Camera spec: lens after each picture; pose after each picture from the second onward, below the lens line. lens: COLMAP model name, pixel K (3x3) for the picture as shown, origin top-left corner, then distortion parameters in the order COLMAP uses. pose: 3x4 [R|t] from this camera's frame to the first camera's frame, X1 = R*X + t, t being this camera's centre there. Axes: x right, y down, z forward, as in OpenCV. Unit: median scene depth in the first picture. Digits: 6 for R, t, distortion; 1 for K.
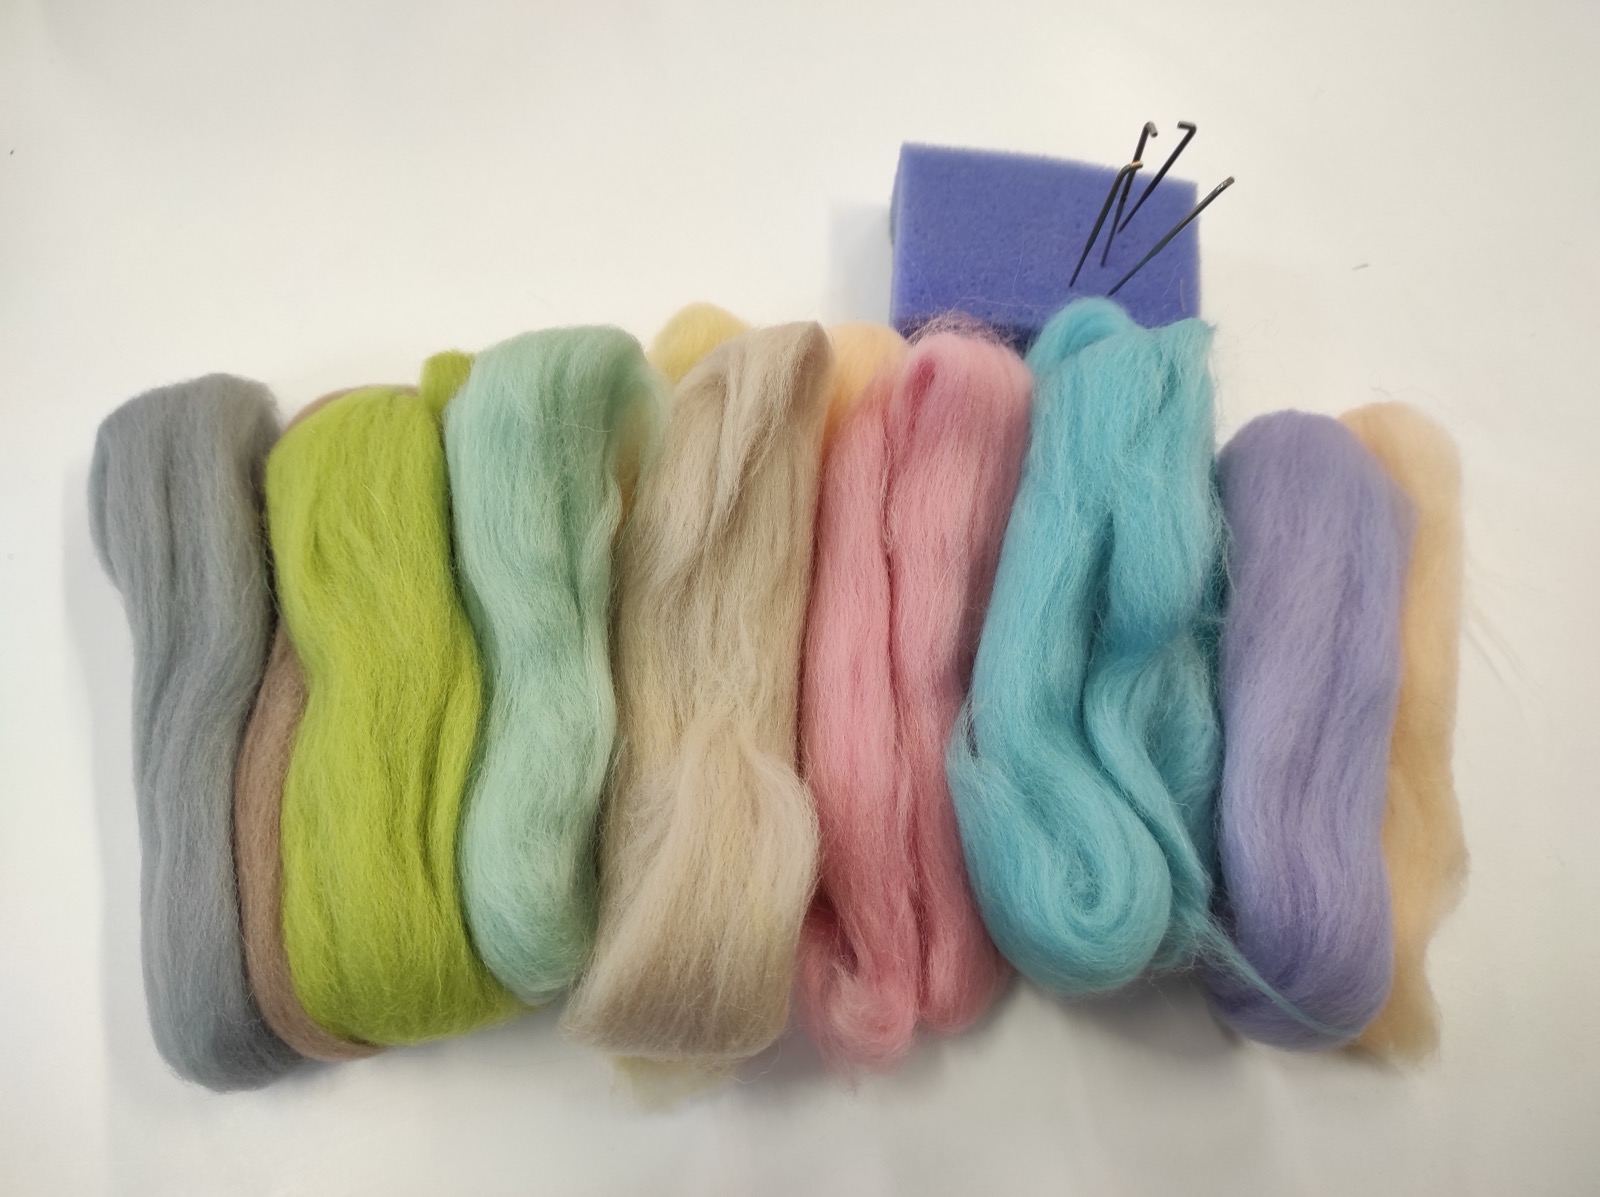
lens RADIAL K [[1268.2, 0, 800.0], [0, 1268.2, 598.5], [0, 0, 1]] dist [-0.018832, -0.013507]
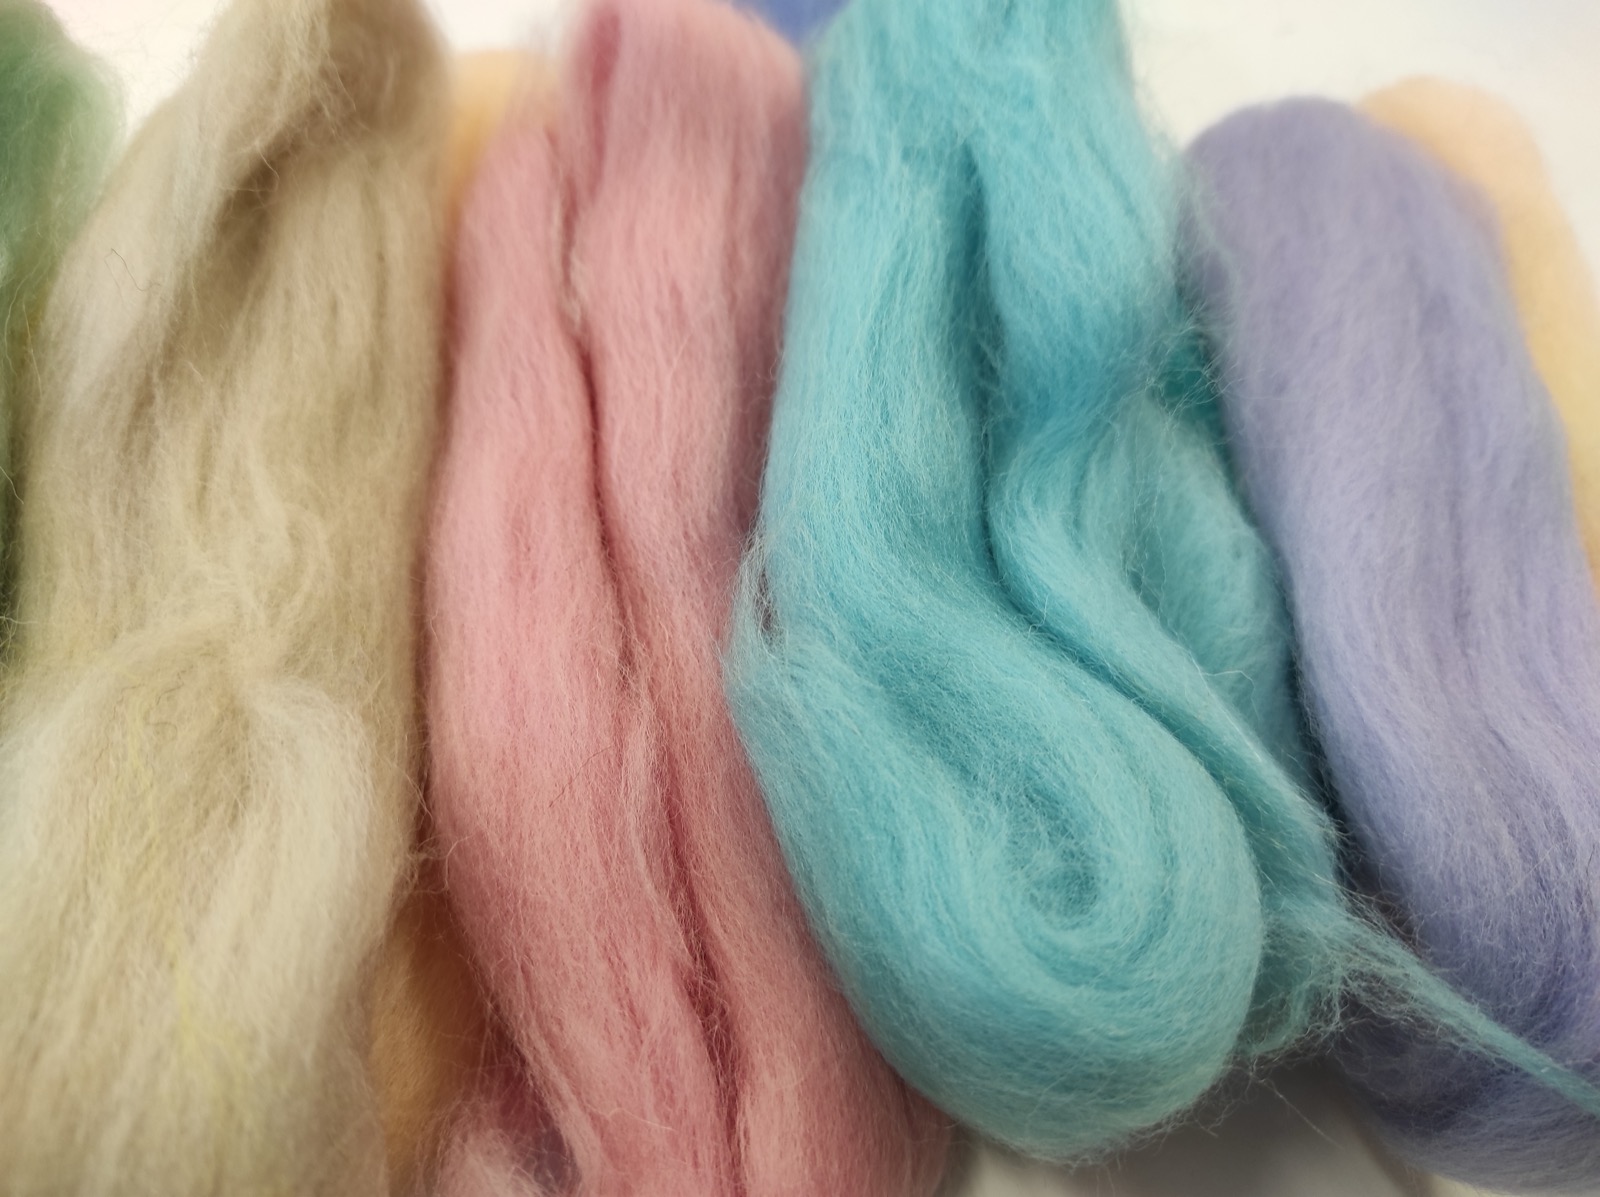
lens RADIAL K [[1233.3, 0, 843.8], [0, 1233.3, 615.9], [0, 0, 1]] dist [-0.030745, 0.003023]
pose [[0.985862, -0.147316, 0.079832, 0.128796], [0.160990, 0.964881, -0.207575, 0.212501], [-0.046449, 0.217493, 0.974956, 0.560503]]
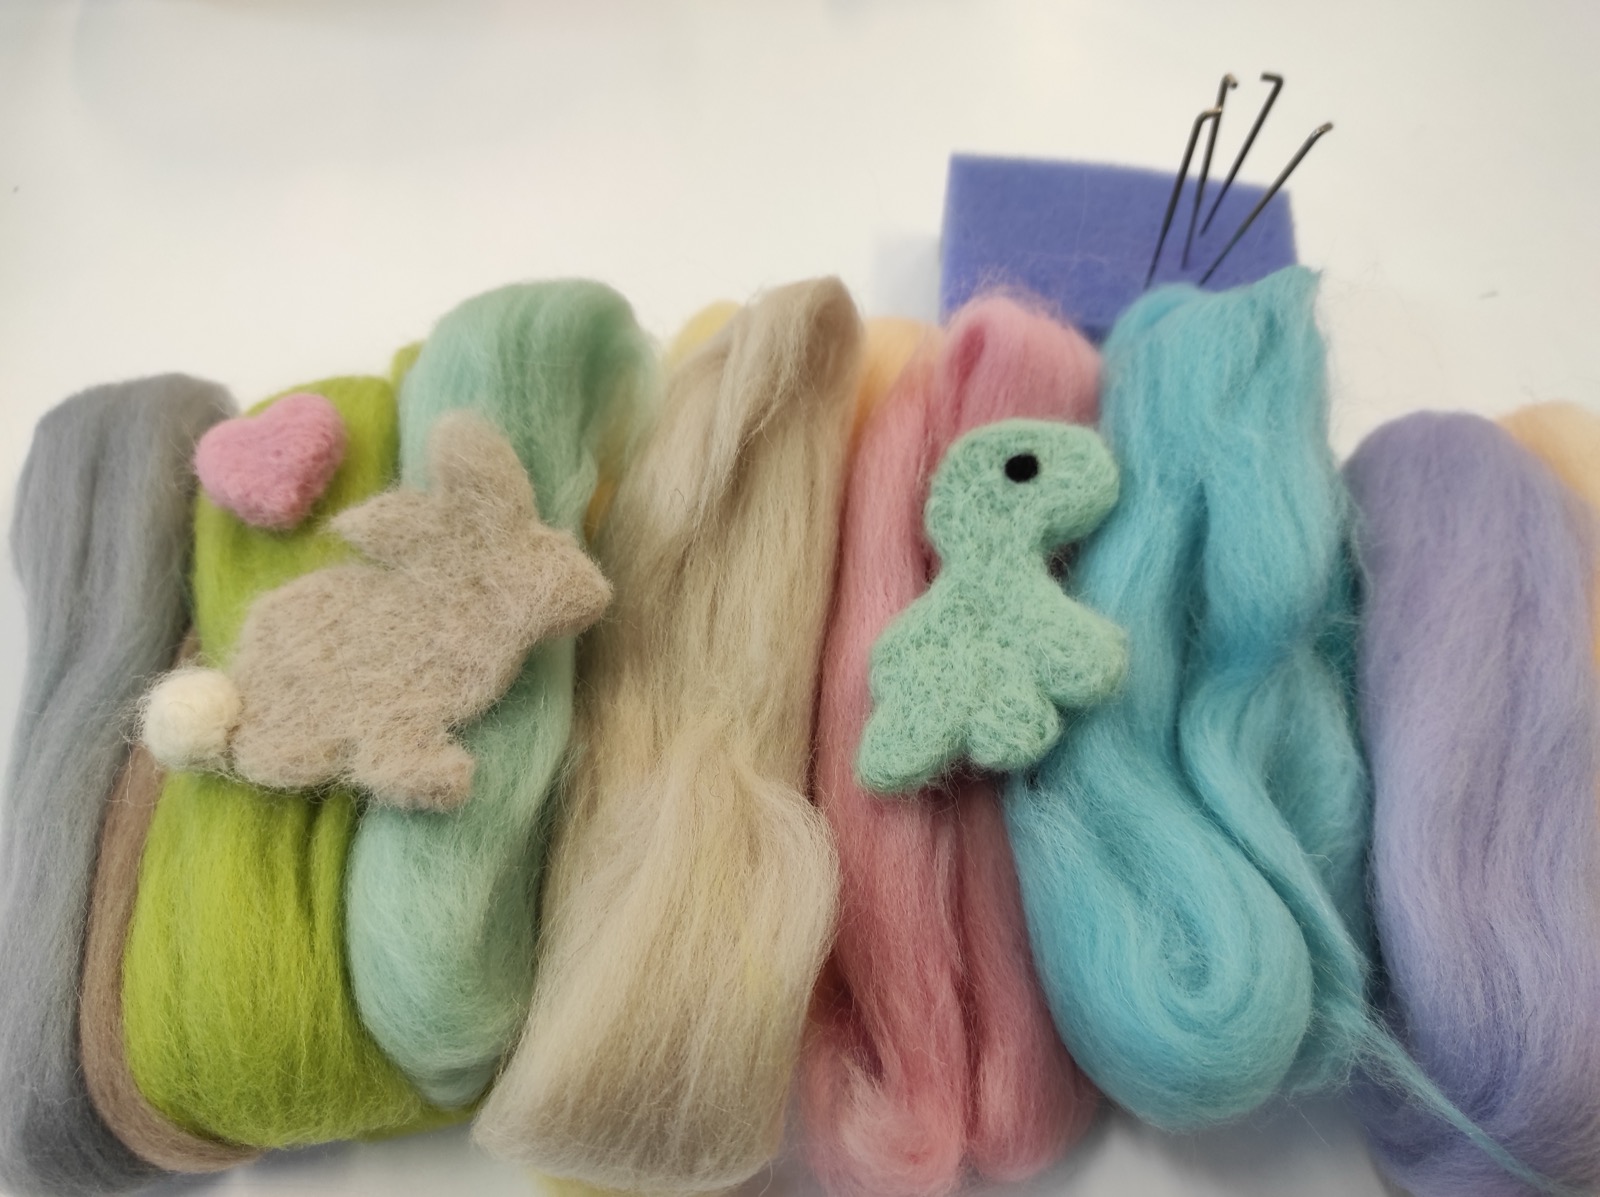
lens RADIAL K [[1268.2, 0, 800.0], [0, 1268.2, 598.5], [0, 0, 1]] dist [-0.018832, -0.013507]
pose [[0.995184, -0.007922, -0.097703, 0.071857], [-0.011534, 0.980341, -0.196973, 0.163176], [0.097343, 0.197151, 0.975528, 0.215526]]
